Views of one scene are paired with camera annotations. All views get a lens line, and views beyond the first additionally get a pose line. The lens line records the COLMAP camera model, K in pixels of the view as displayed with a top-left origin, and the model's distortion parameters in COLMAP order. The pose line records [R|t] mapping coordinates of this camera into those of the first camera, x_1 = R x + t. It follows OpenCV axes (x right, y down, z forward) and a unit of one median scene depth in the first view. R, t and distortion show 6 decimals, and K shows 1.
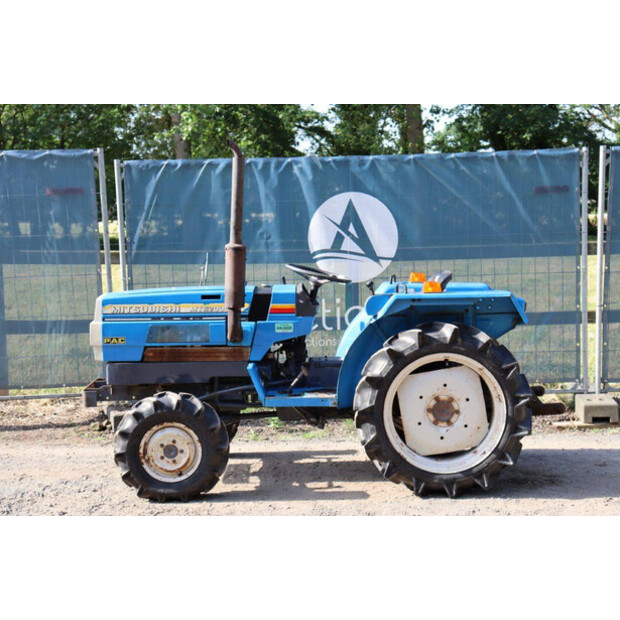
lens RADIAL K [[1130.8, 0, 312.2], [0, 1130.8, 312.5], [0, 0, 1]] dist [0.216510, 0.000000]
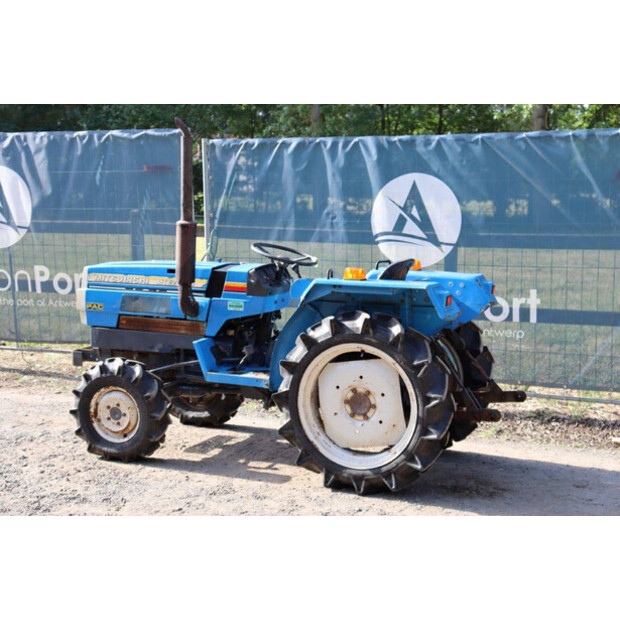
lens RADIAL K [[1130.8, 0, 311.7], [0, 1130.8, 308.0], [0, 0, 1]] dist [0.216510, 0.000000]
pose [[0.893466, 0.071907, -0.443337, 0.487520], [-0.064371, 0.997411, 0.032048, -0.021581], [0.444494, -0.000096, 0.895782, 0.122510]]
